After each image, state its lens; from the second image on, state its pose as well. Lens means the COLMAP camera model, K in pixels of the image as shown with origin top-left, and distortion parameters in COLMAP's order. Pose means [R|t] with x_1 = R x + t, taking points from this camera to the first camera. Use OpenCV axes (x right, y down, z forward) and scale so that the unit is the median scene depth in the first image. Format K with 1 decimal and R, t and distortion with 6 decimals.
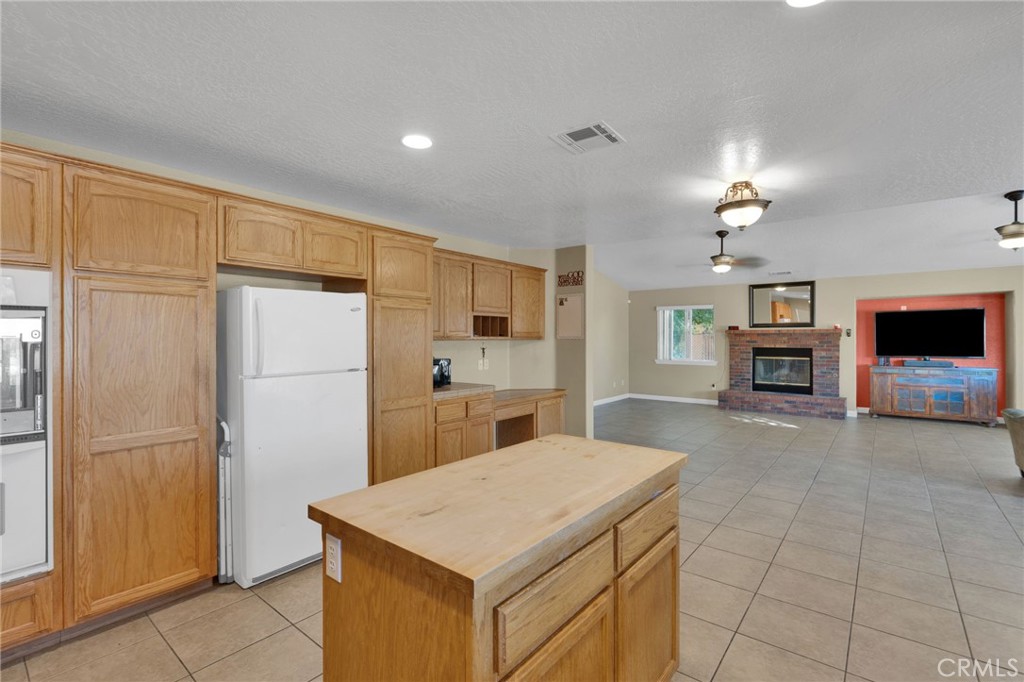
lens RADIAL K [[462.6, 0, 517.8], [0, 462.6, 339.1], [0, 0, 1]] dist [-0.006729, -0.000296]
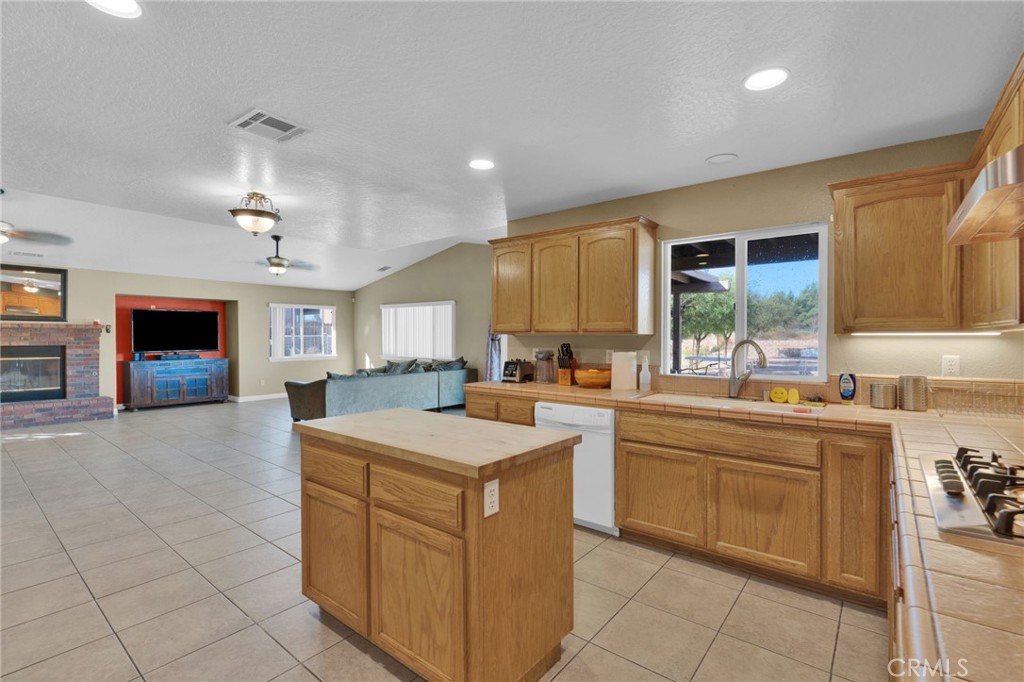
lens RADIAL K [[462.6, 0, 517.8], [0, 462.6, 339.1], [0, 0, 1]] dist [-0.006729, -0.000296]
pose [[-0.005224, -0.002293, 0.999984, -0.255892], [0.000002, 0.999997, 0.002293, 0.005630], [-0.999986, 0.000014, -0.005224, 0.143978]]
